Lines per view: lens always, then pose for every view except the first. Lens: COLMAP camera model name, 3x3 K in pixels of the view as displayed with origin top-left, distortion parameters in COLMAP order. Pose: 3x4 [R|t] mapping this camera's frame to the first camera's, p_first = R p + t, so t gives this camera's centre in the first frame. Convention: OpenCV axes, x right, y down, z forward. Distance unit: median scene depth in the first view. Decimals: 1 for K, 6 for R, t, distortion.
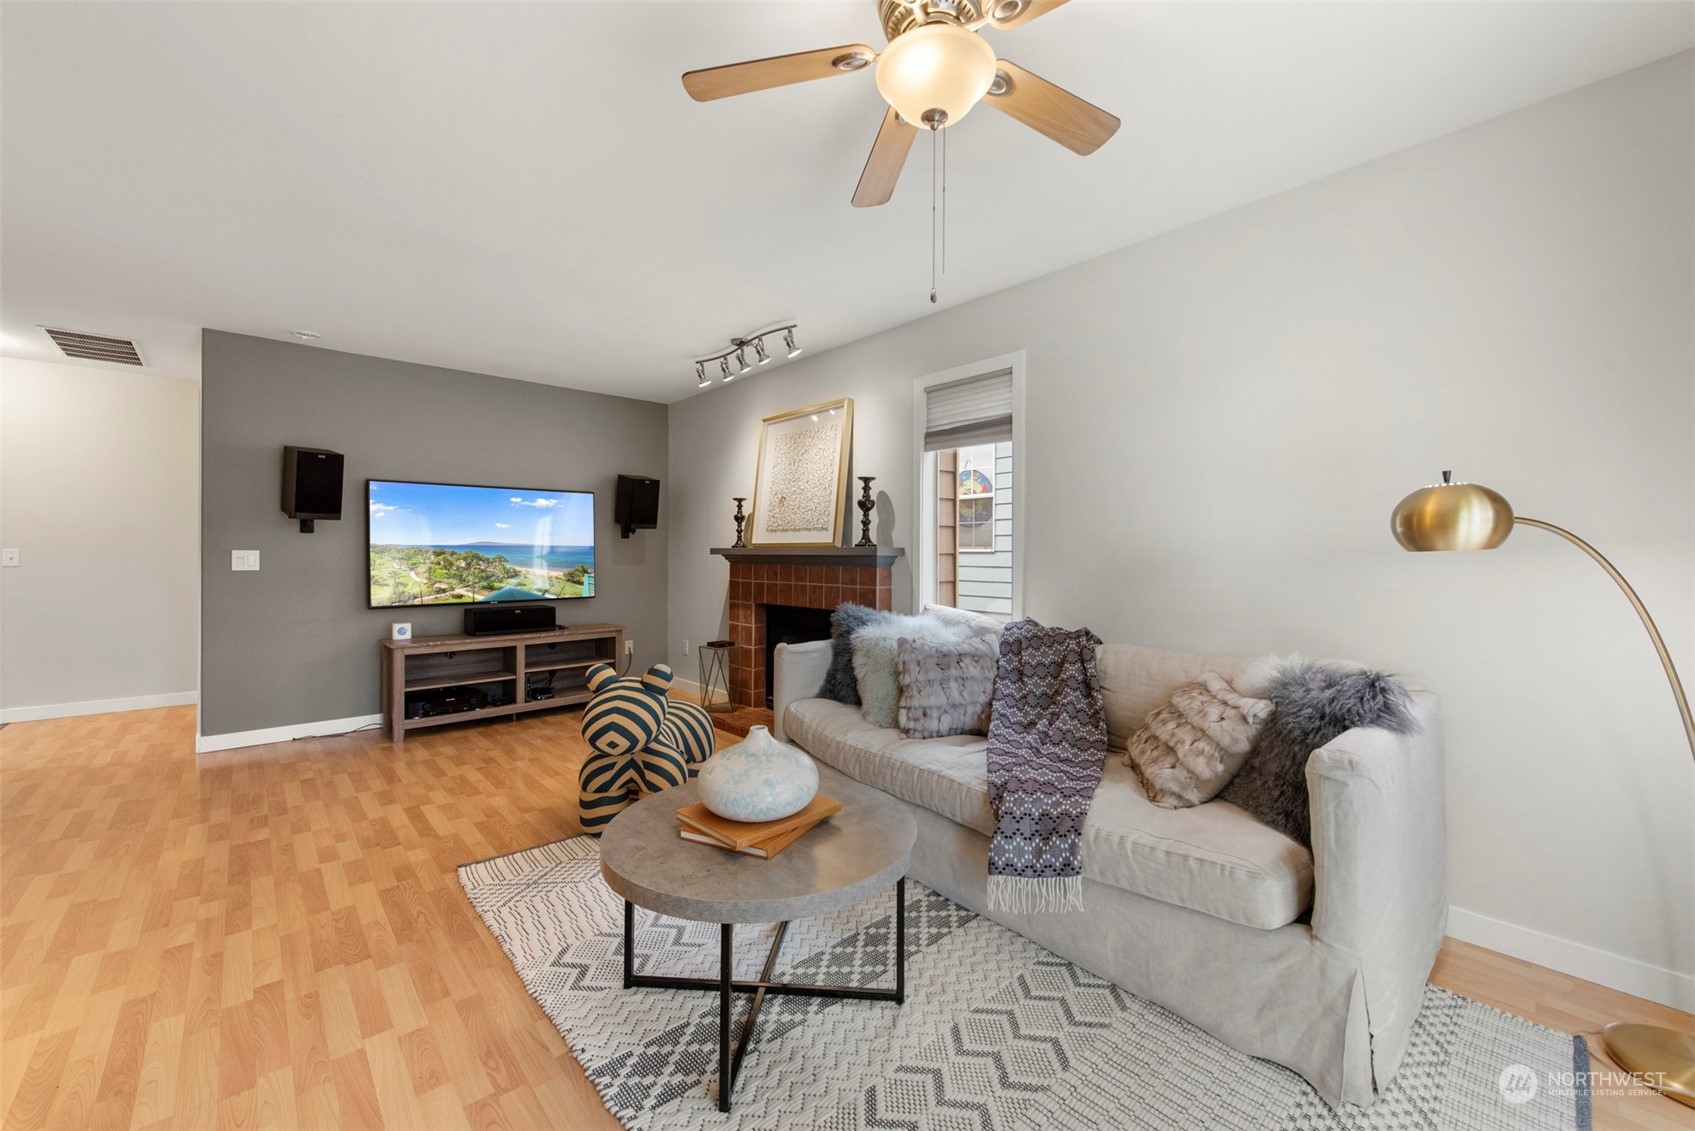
lens RADIAL K [[671.4, 0, 834.3], [0, 671.4, 554.3], [0, 0, 1]] dist [-0.002144, -0.002876]
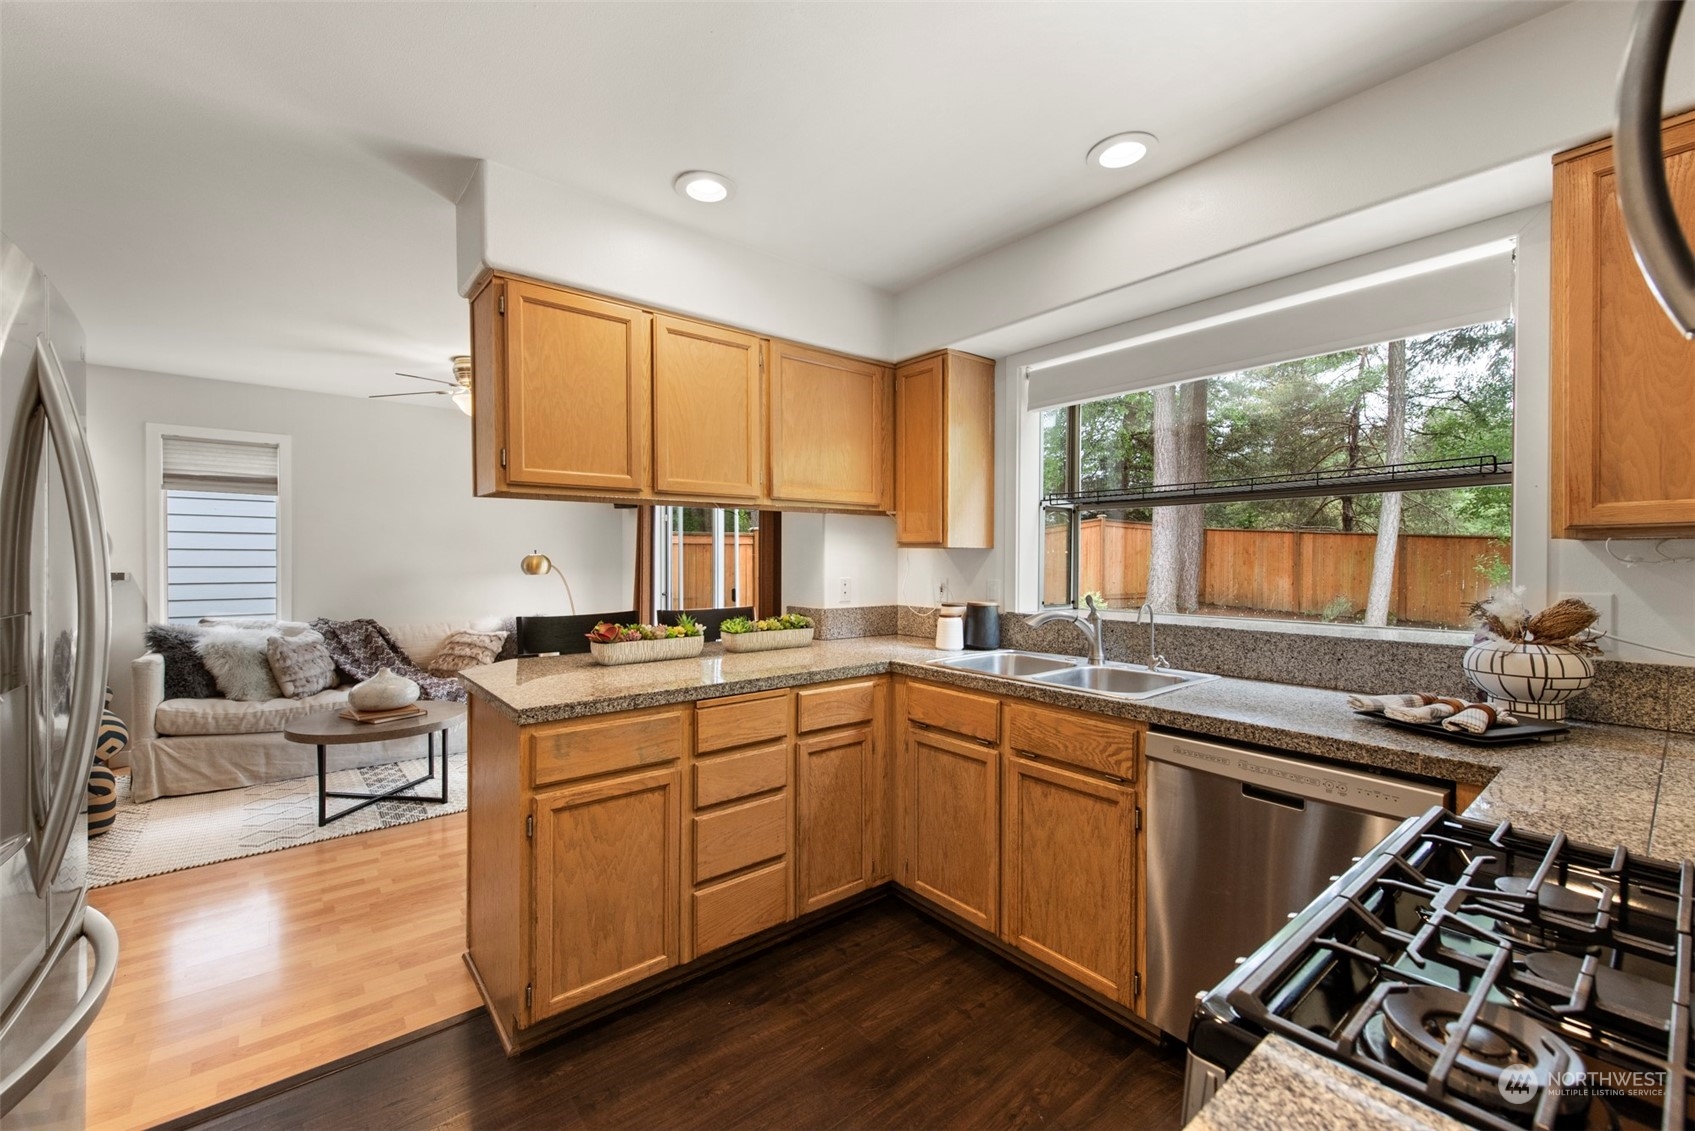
lens RADIAL K [[671.4, 0, 834.7], [0, 671.4, 561.4], [0, 0, 1]] dist [-0.002144, -0.002876]
pose [[0.055245, -0.000611, 0.998473, -1.447060], [-0.009994, 0.999949, 0.001165, -0.062290], [-0.998423, -0.010043, 0.055236, -0.340090]]
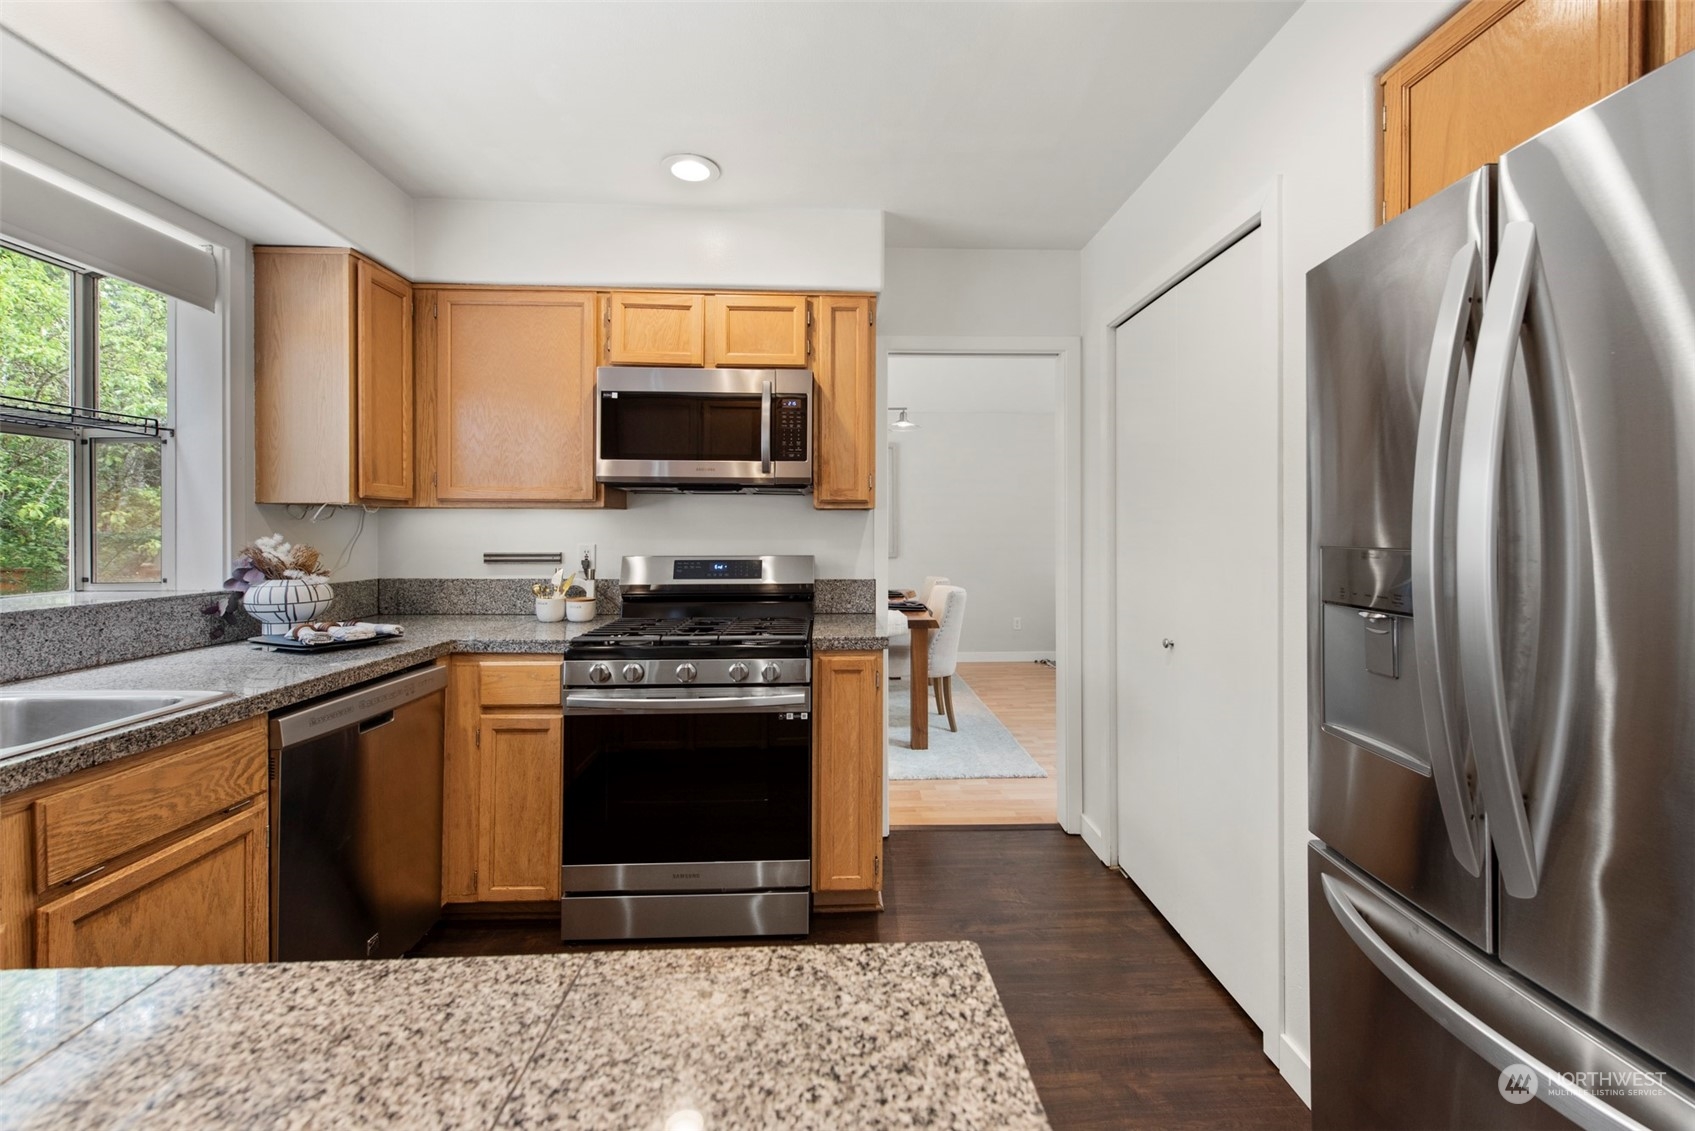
lens RADIAL K [[671.4, 0, 877.1], [0, 671.4, 534.0], [0, 0, 1]] dist [-0.002144, -0.002876]
pose [[-0.608499, 0.002890, -0.793550, -0.607940], [0.007227, 0.999972, -0.001900, -0.042304], [0.793522, -0.006891, -0.608503, 0.116898]]
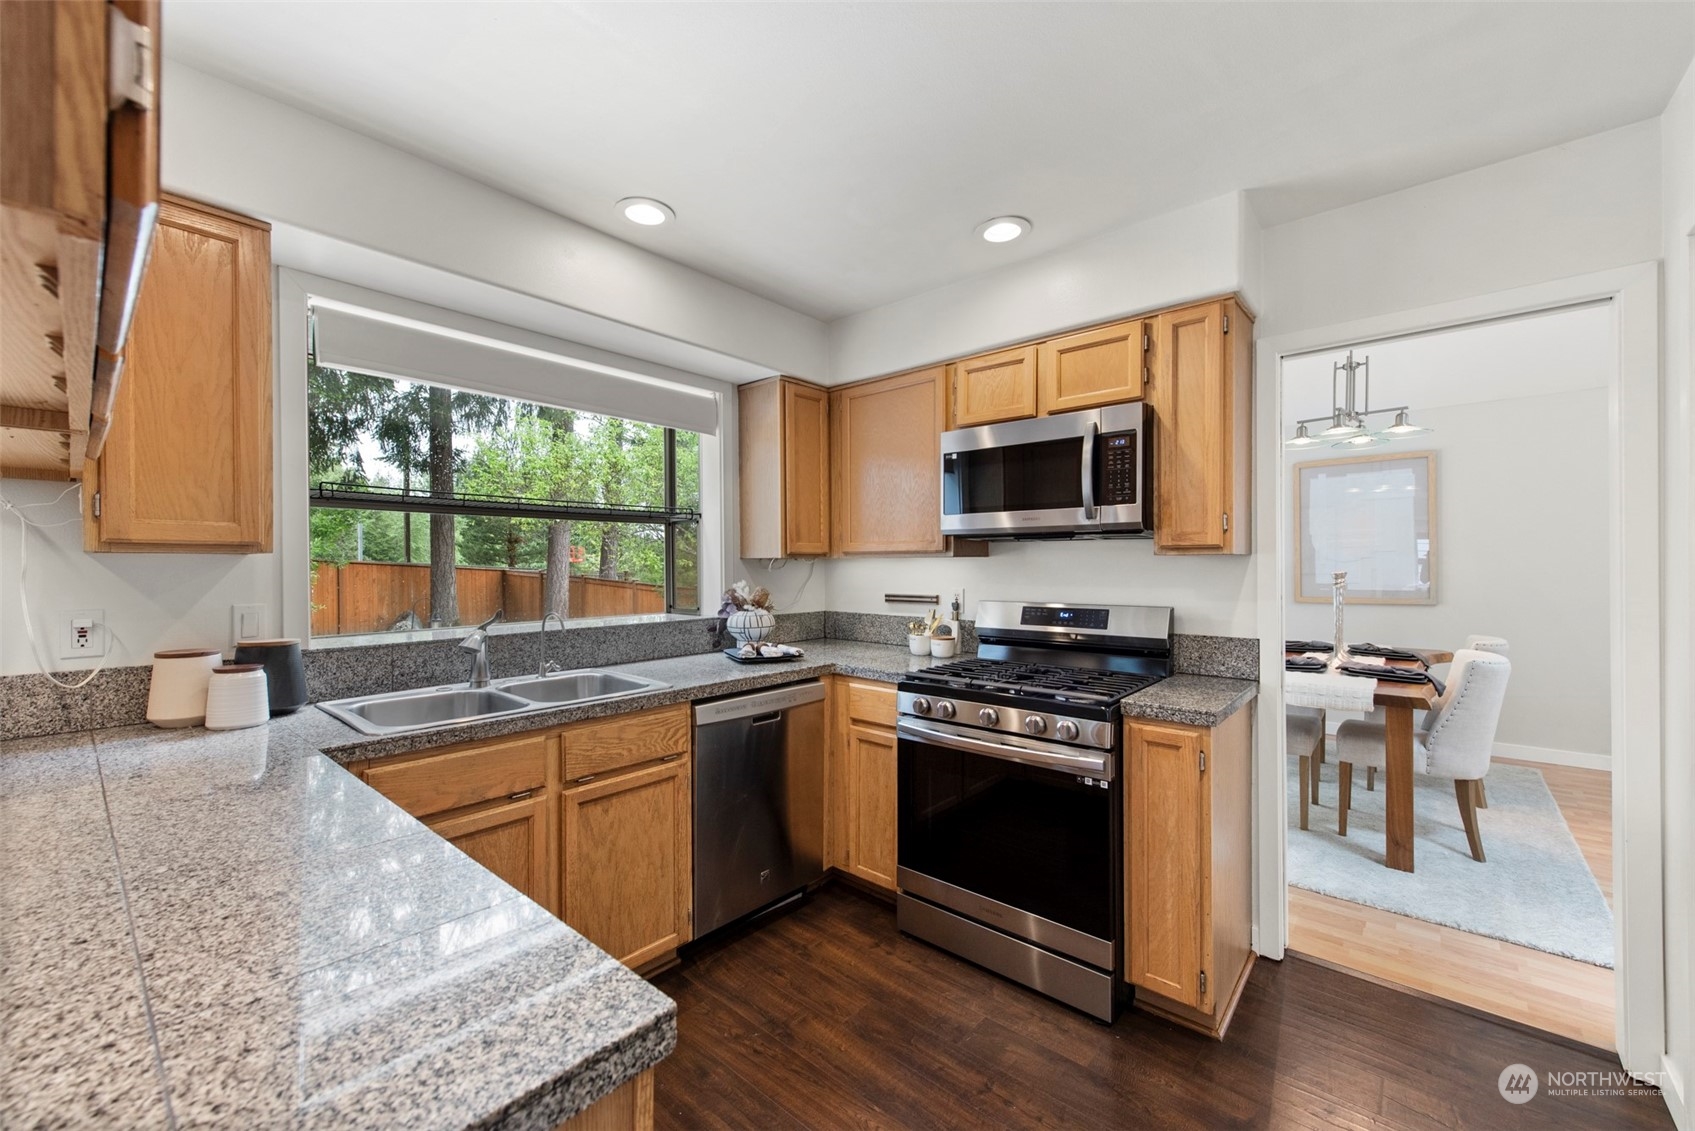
lens RADIAL K [[671.4, 0, 853.4], [0, 671.4, 565.0], [0, 0, 1]] dist [-0.002144, -0.002876]
pose [[-0.989660, 0.004308, -0.143367, -0.825320], [0.005263, 0.999966, -0.006281, -0.066756], [0.143335, -0.006971, -0.989650, 0.259121]]
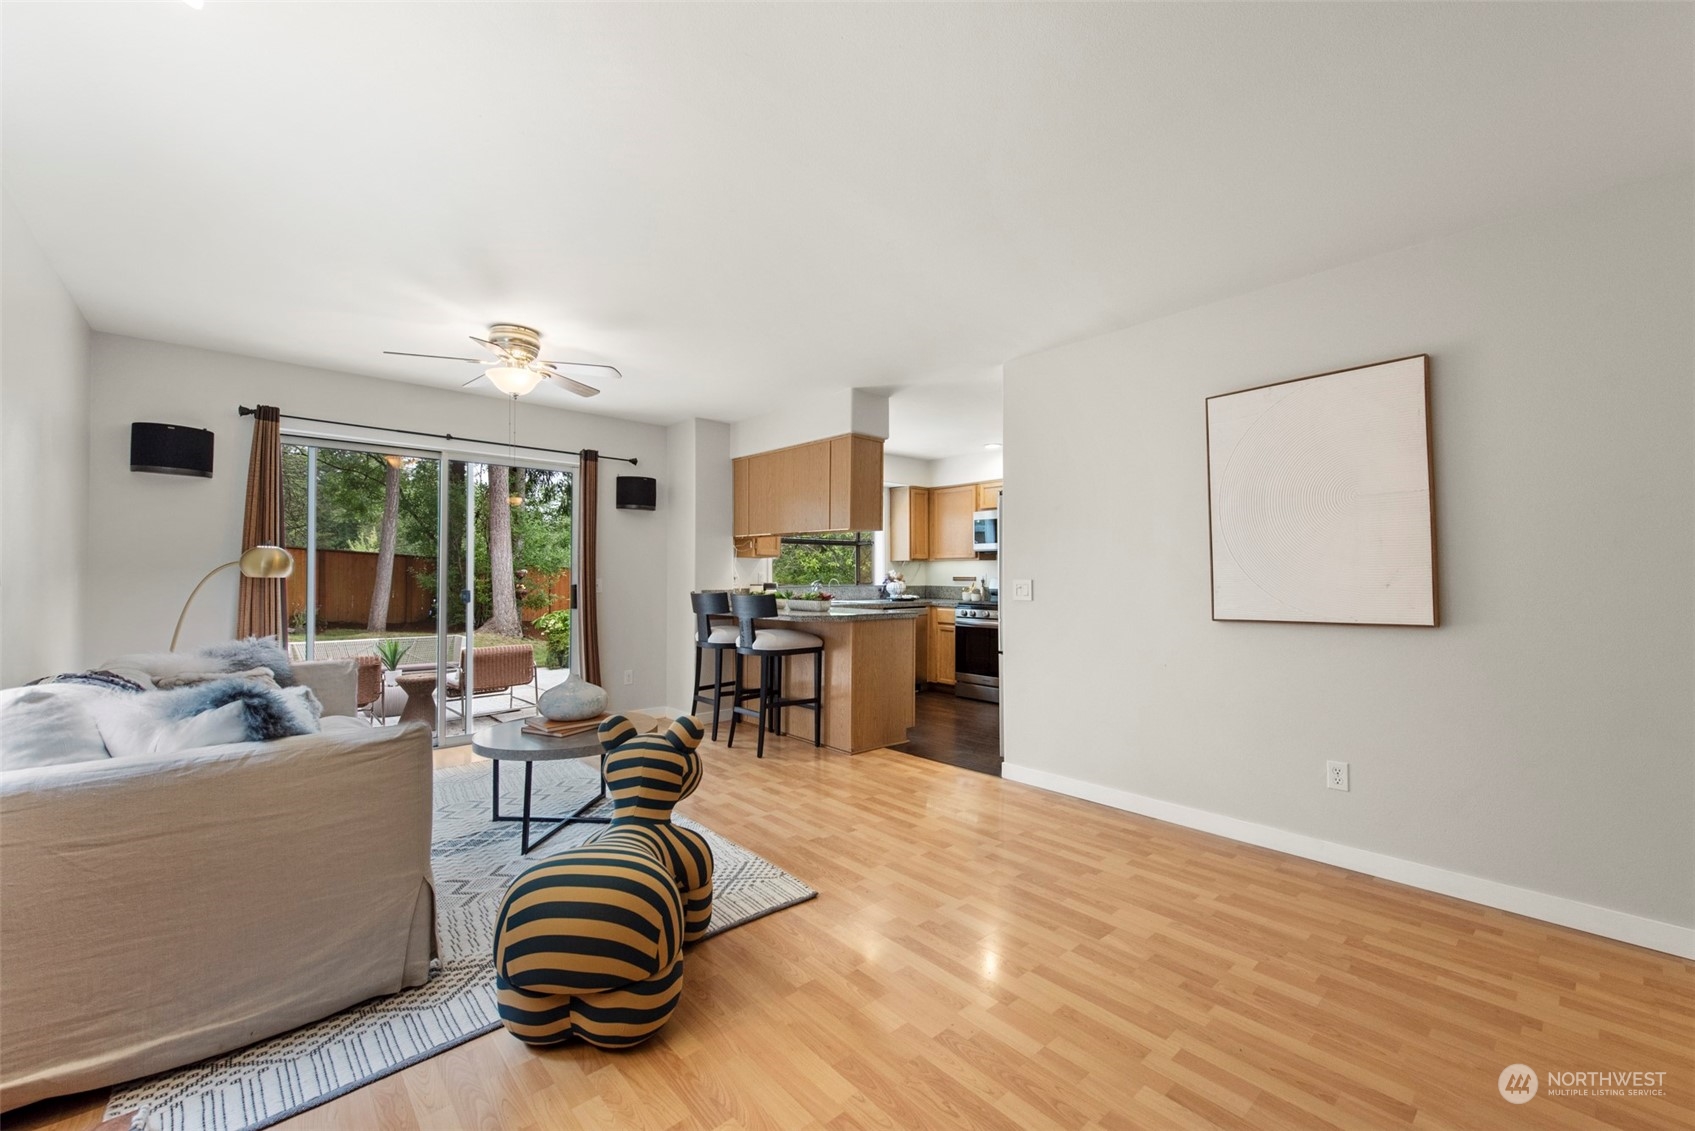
lens RADIAL K [[671.4, 0, 847.5], [0, 671.4, 570.3], [0, 0, 1]] dist [-0.002144, -0.002876]
pose [[-0.999871, -0.000258, -0.016080, -0.562064], [-0.000056, 0.999921, -0.012546, -0.010834], [0.016082, -0.012543, -0.999792, 1.925914]]
